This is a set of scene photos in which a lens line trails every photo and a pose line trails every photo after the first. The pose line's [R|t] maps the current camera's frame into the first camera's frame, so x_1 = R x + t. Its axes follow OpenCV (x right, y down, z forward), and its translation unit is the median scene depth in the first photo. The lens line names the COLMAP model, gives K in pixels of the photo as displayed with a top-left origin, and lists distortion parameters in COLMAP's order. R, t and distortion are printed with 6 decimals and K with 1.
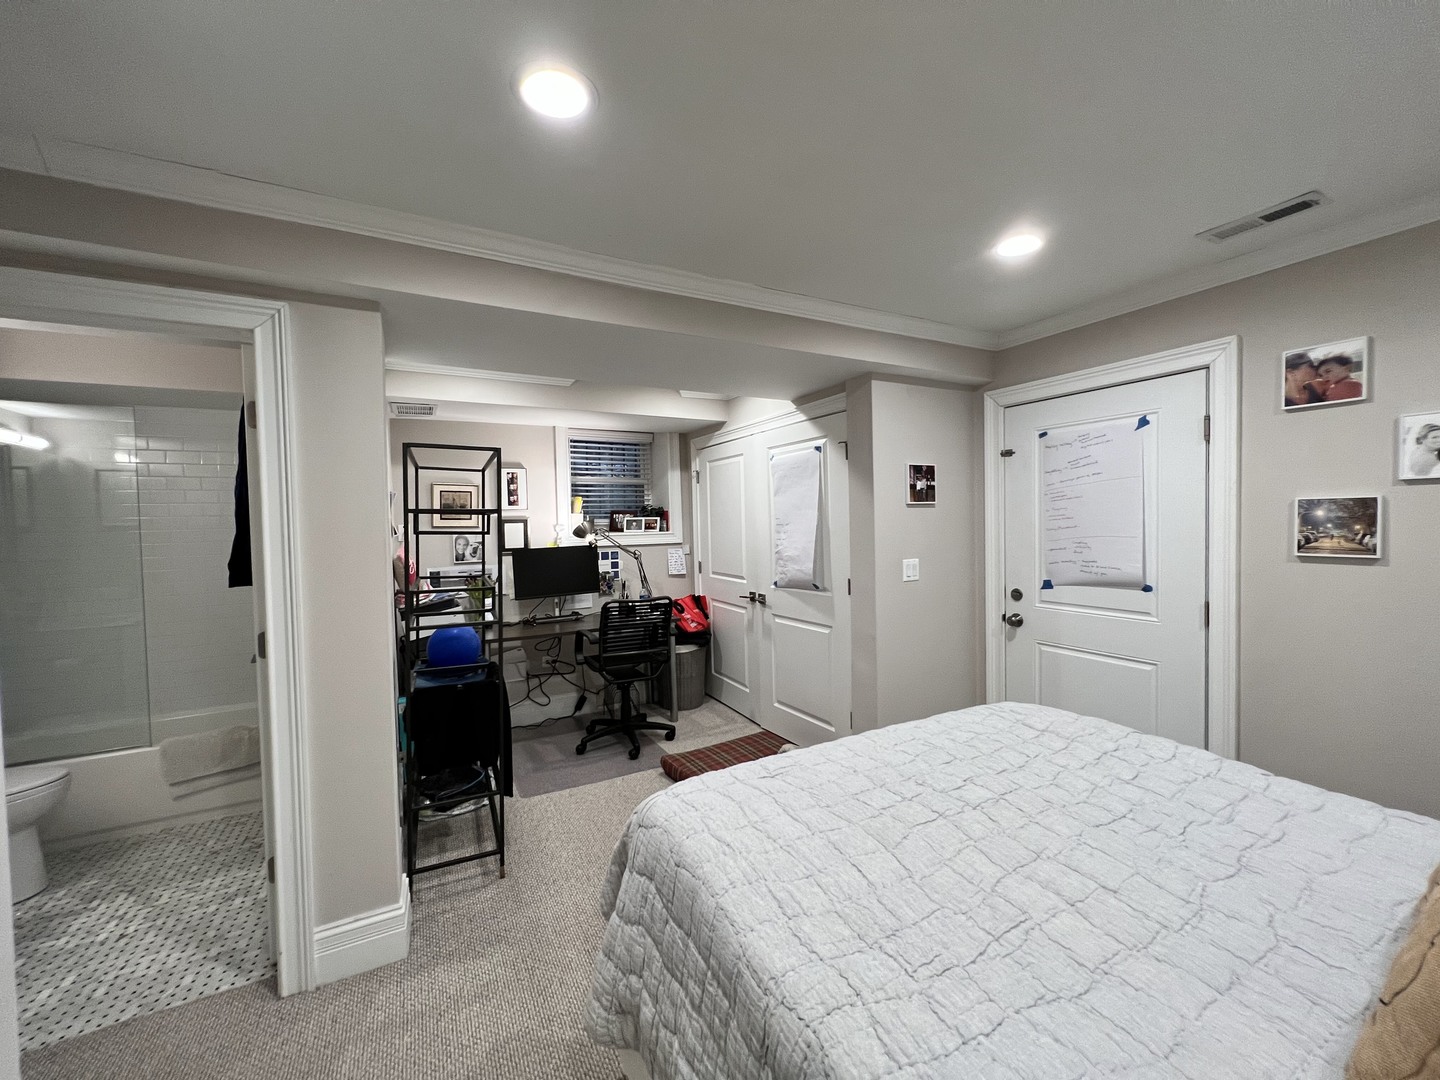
lens RADIAL K [[577.6, 0, 723.8], [0, 577.6, 537.8], [0, 0, 1]] dist [0.000650, -0.000284]
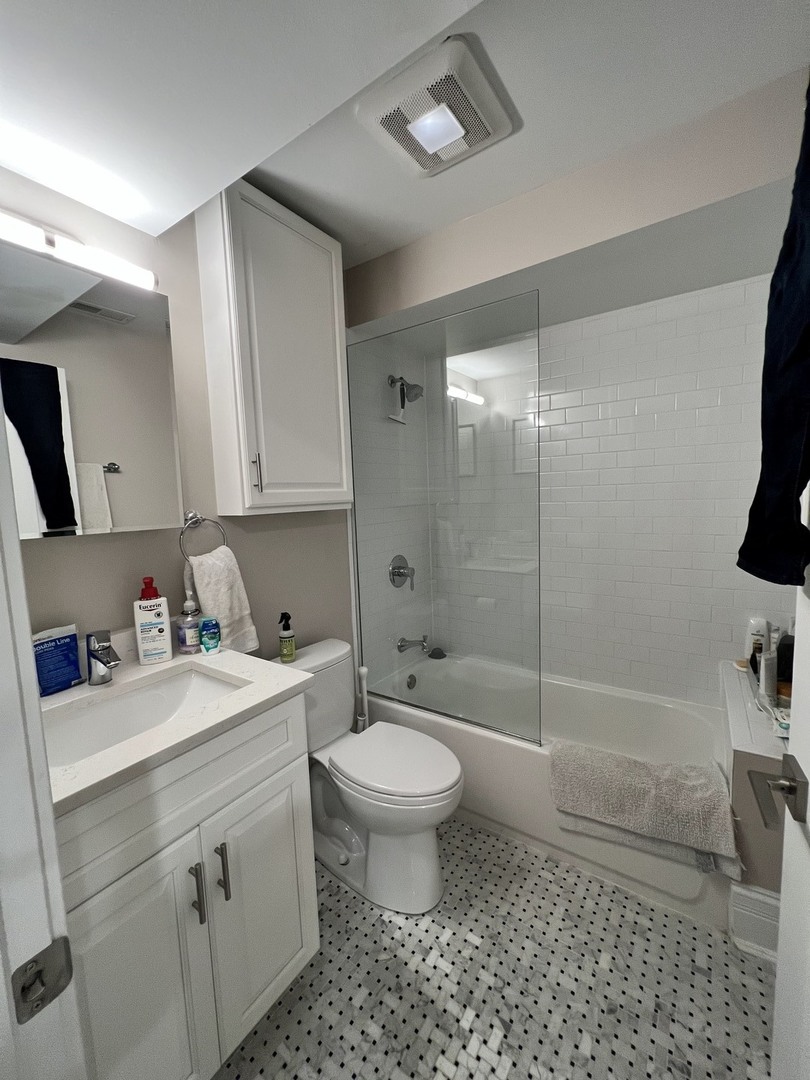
lens RADIAL K [[429.2, 0, 407.4], [0, 429.2, 535.5], [0, 0, 1]] dist [-0.016052, -0.000121]
pose [[0.461160, 0.088753, -0.882867, -0.496811], [-0.002215, 0.995097, 0.098878, 0.021897], [0.887314, -0.043643, 0.459095, 0.494727]]
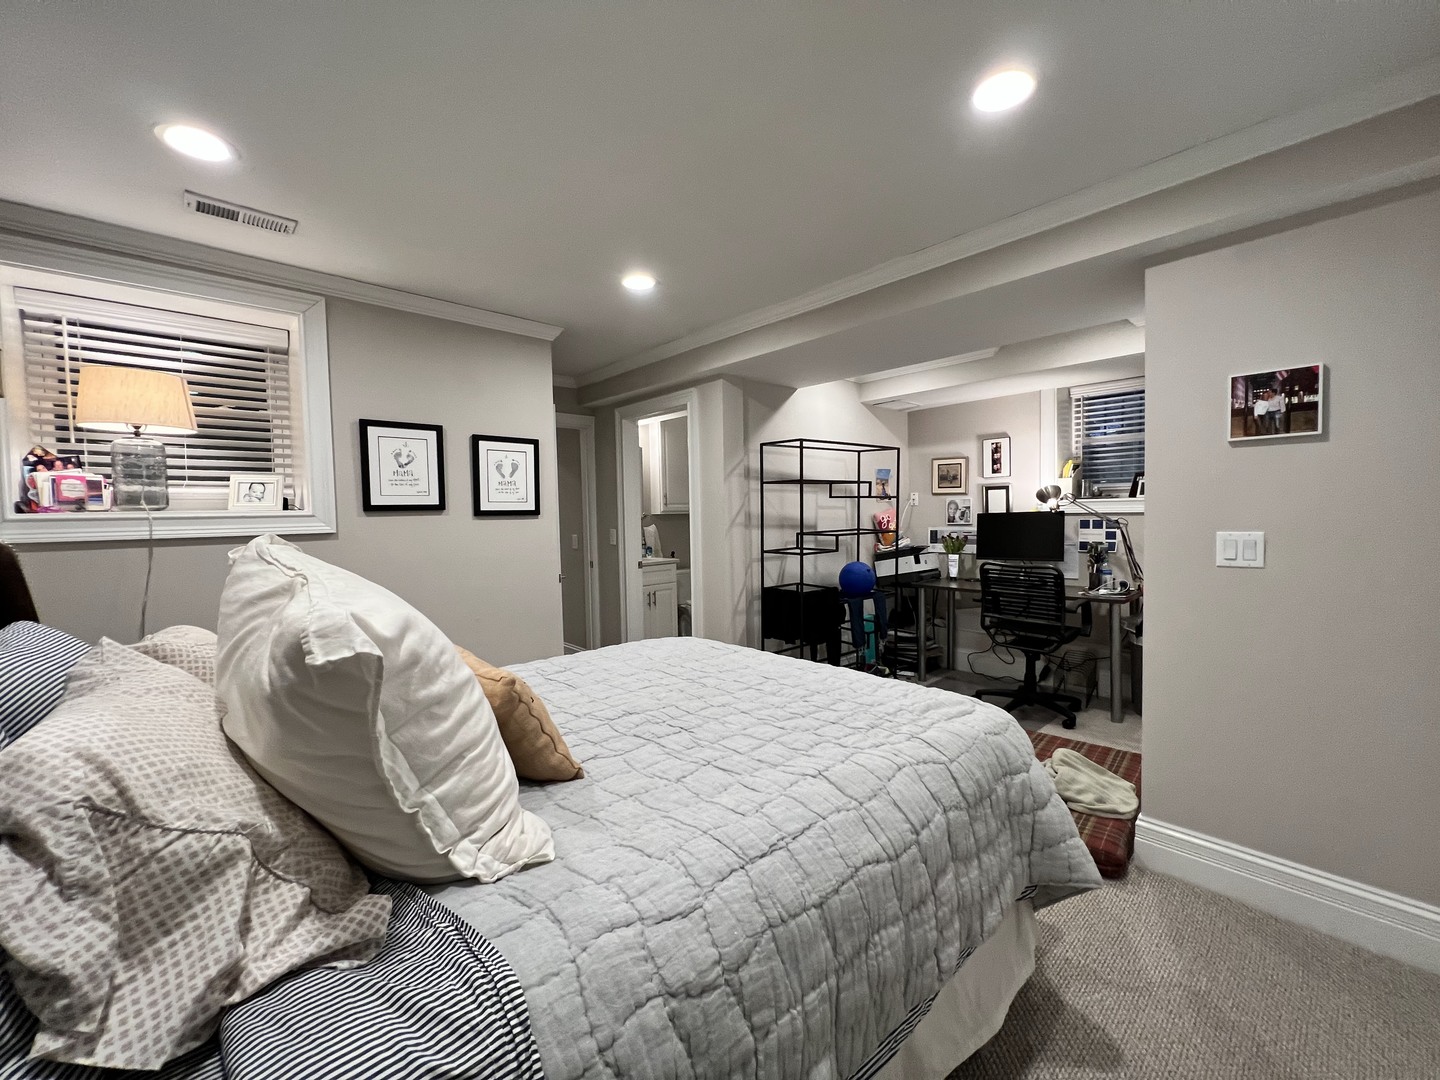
lens RADIAL K [[577.6, 0, 716.3], [0, 577.6, 536.5], [0, 0, 1]] dist [0.000650, -0.000284]
pose [[0.256580, 0.055531, -0.964927, 0.695771], [-0.017179, 0.998452, 0.052892, 0.017500], [0.966370, 0.003006, 0.257136, 0.276174]]
